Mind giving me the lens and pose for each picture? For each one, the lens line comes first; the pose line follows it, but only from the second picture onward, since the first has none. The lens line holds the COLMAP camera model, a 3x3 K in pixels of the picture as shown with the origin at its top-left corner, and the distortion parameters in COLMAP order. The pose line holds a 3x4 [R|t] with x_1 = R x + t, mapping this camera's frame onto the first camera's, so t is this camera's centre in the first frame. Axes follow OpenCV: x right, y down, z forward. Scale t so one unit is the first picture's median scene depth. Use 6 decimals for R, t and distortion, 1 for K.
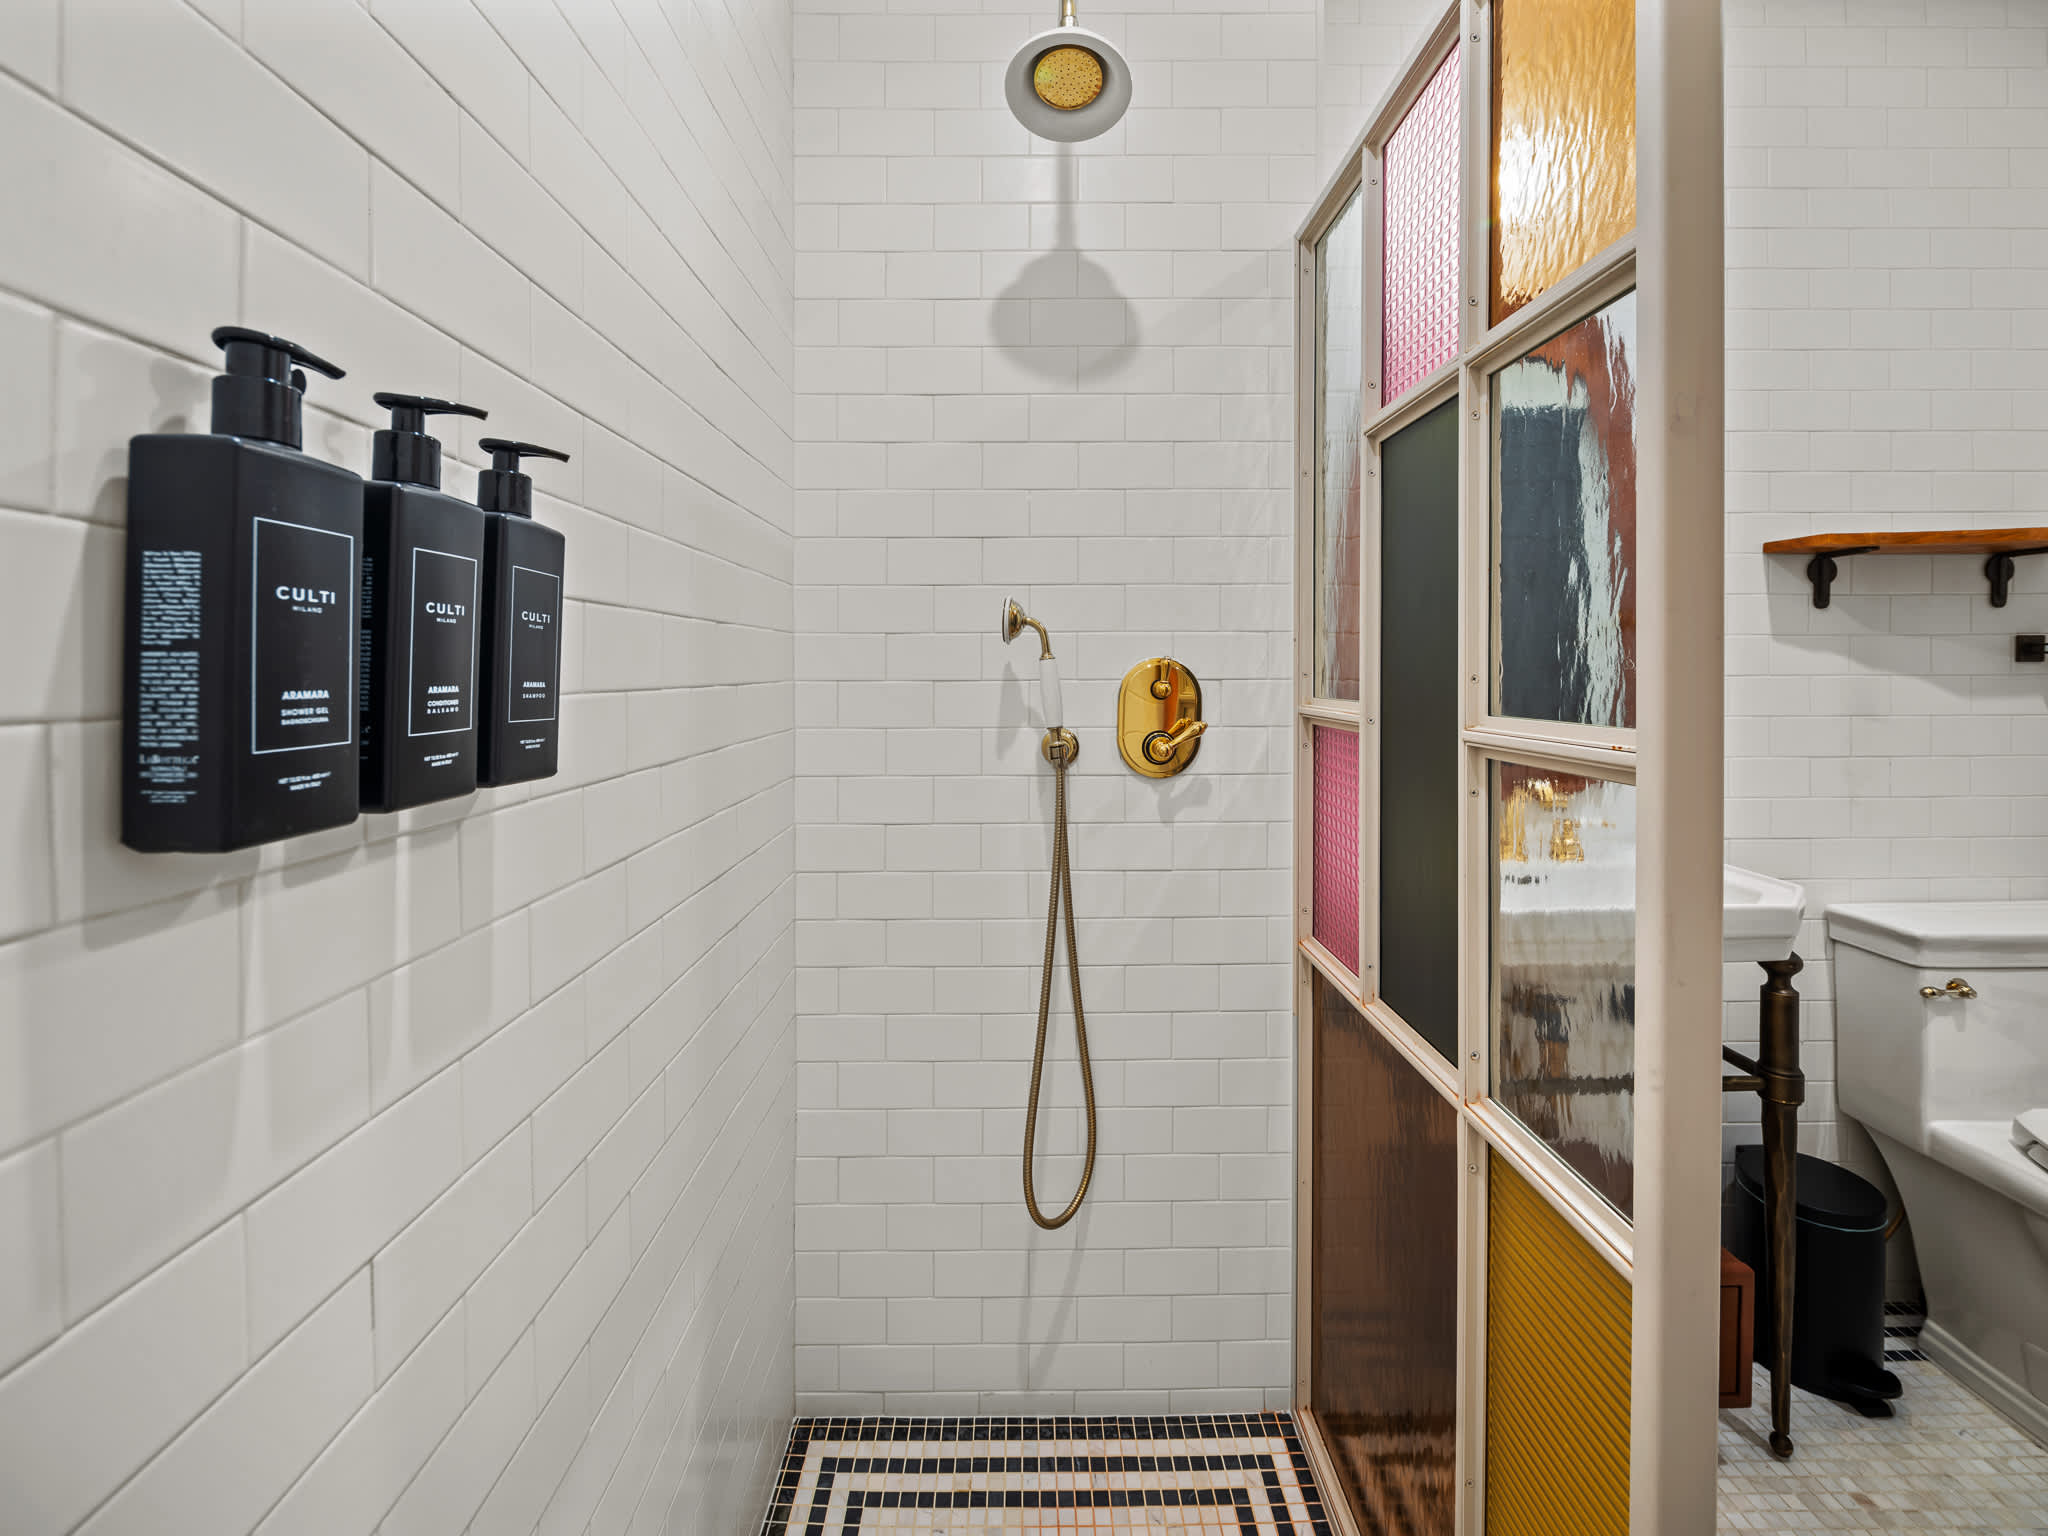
lens RADIAL K [[837.9, 0, 1018.3], [0, 837.9, 673.2], [0, 0, 1]] dist [-0.000959, -0.000056]
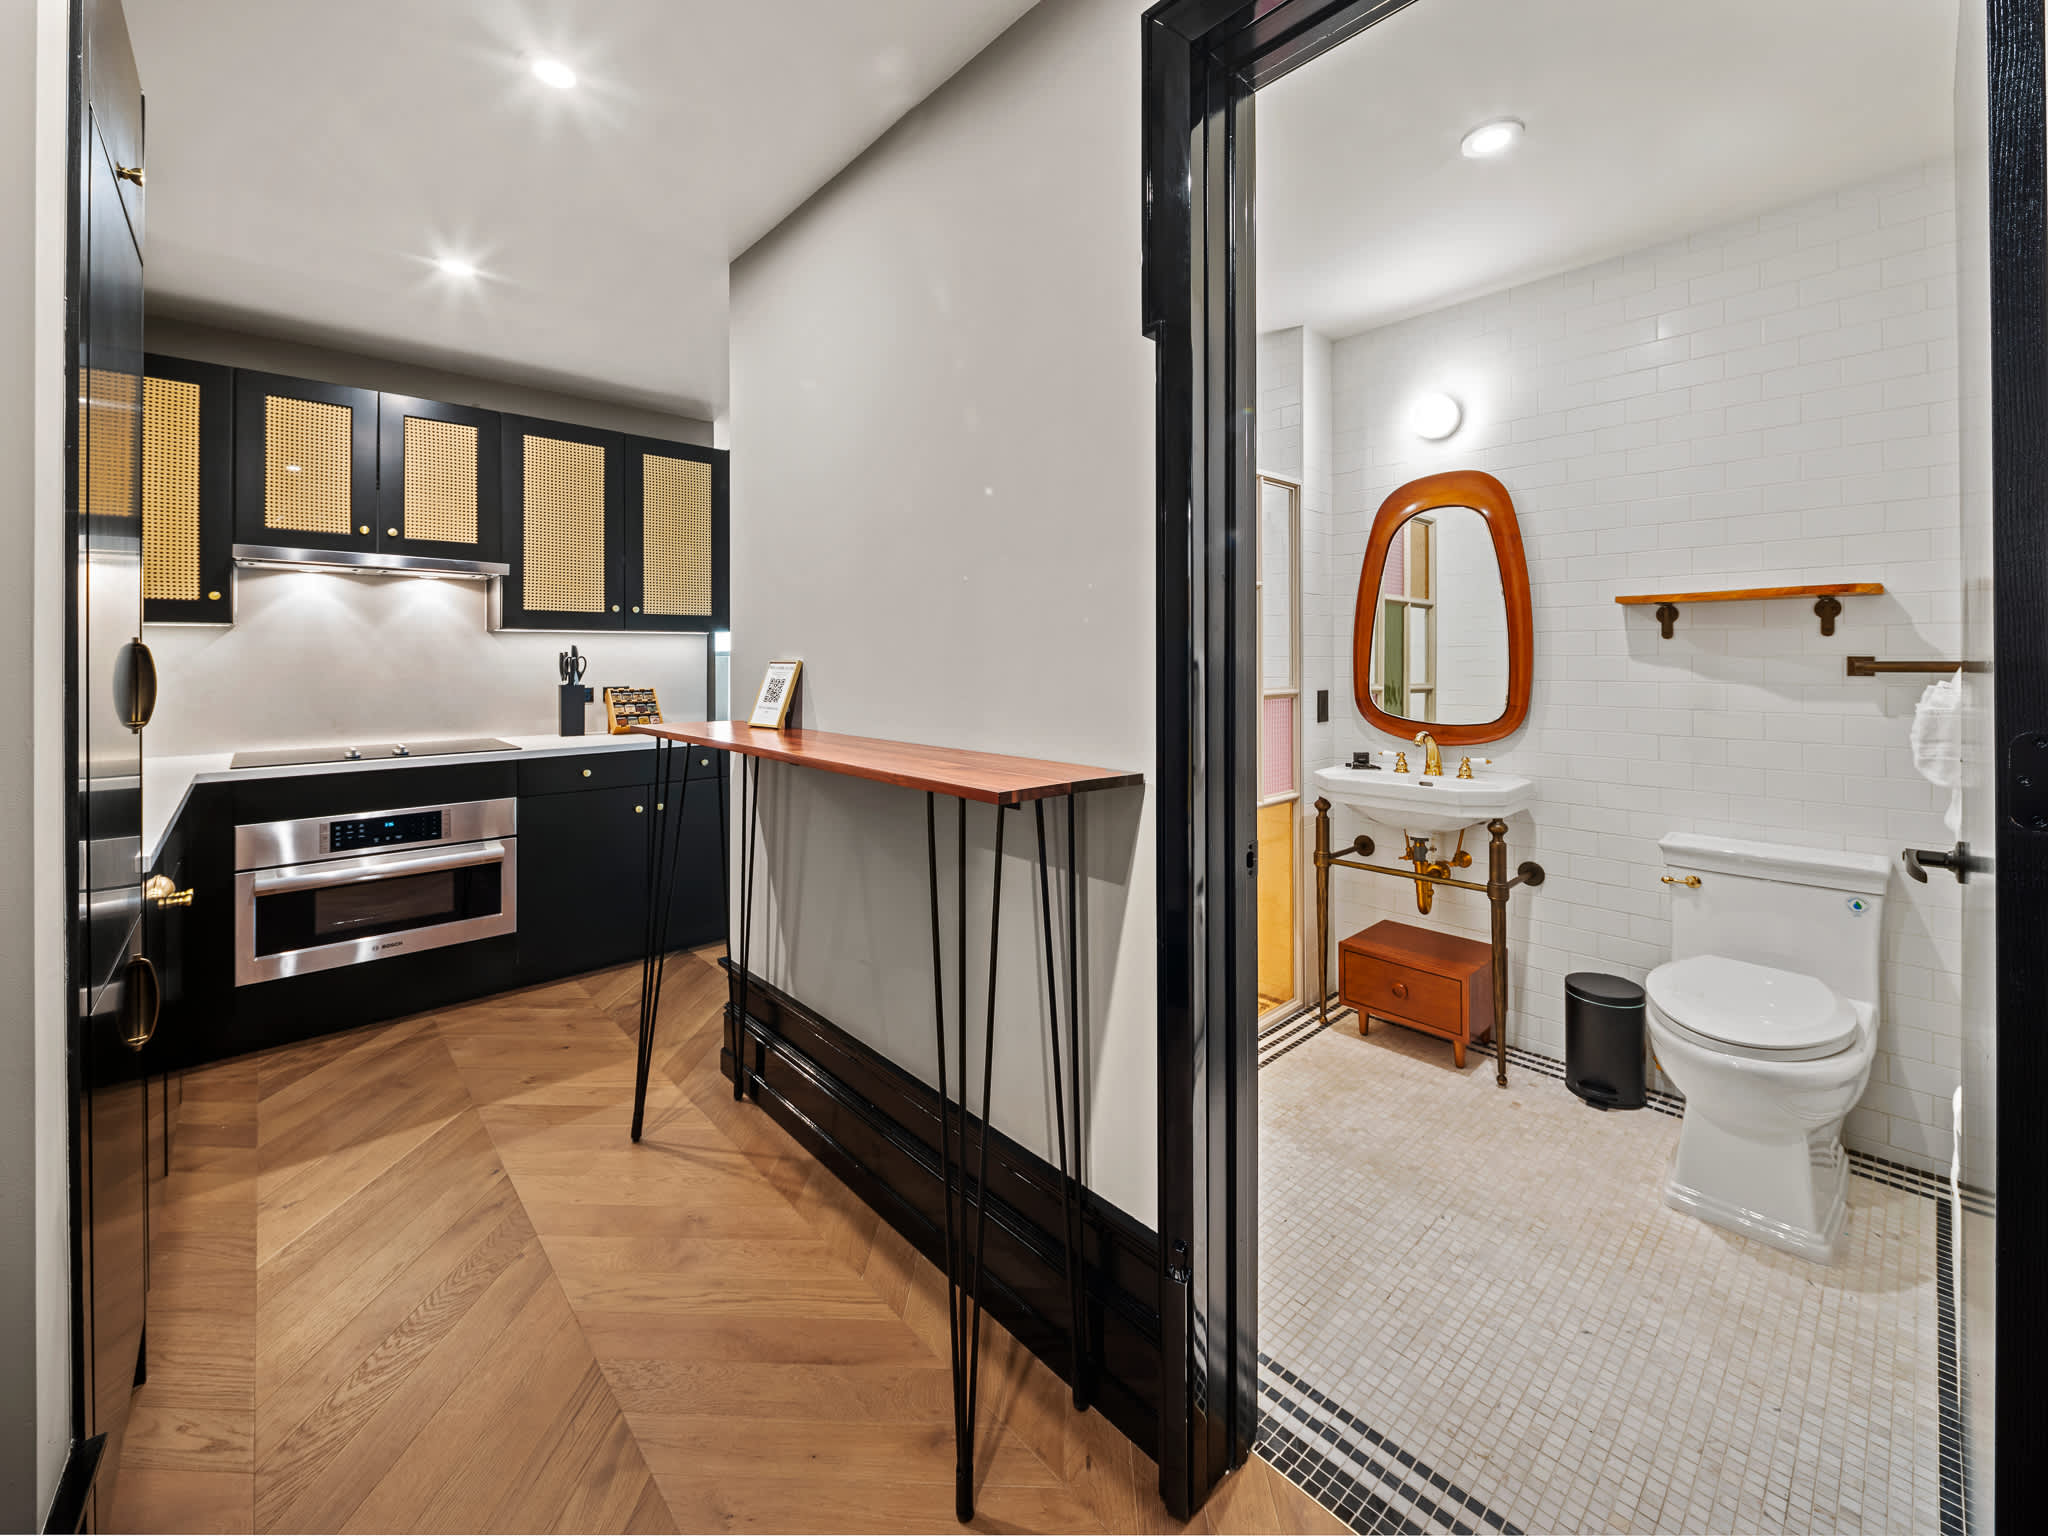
lens RADIAL K [[816.4, 0, 1030.4], [0, 816.4, 657.5], [0, 0, 1]] dist [-0.000024, -0.000787]
pose [[0.674973, 0.000228, -0.737842, 1.282714], [-0.002915, 0.999993, -0.002359, -0.036439], [0.737836, 0.003743, 0.674969, -0.884752]]
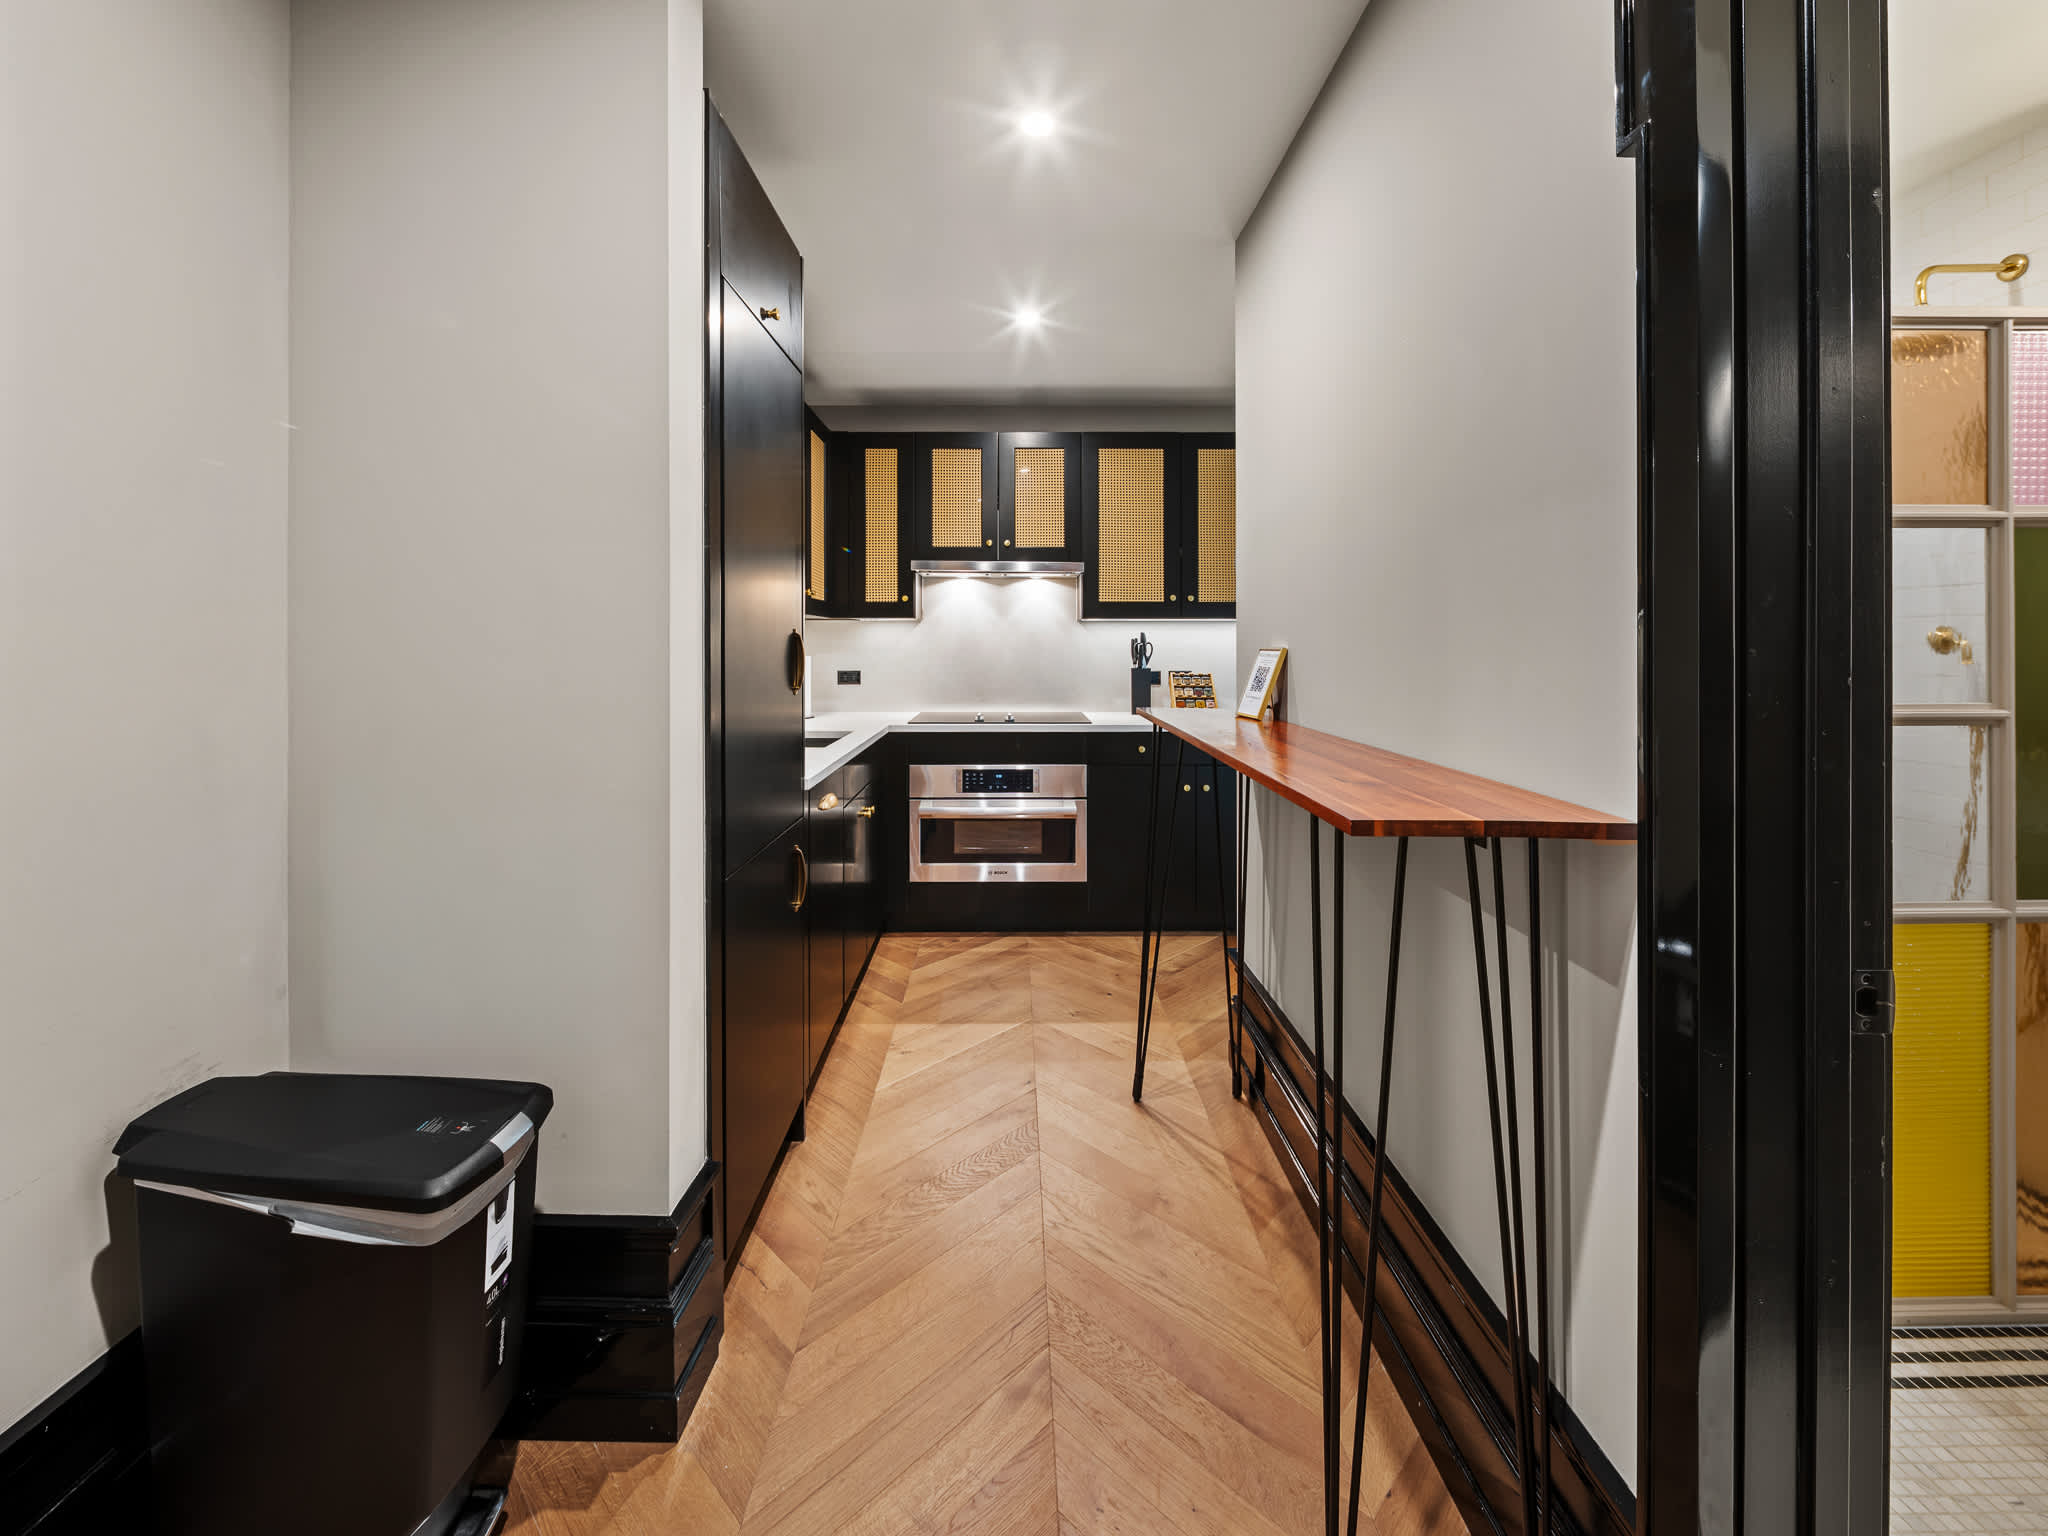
lens RADIAL K [[830.1, 0, 1030.5], [0, 830.1, 644.5], [0, 0, 1]] dist [-0.002600, -0.000502]
pose [[0.009257, 0.002183, -0.999955, 1.294136], [-0.006821, 0.999974, 0.002120, -0.038219], [0.999934, 0.006801, 0.009272, -0.652737]]
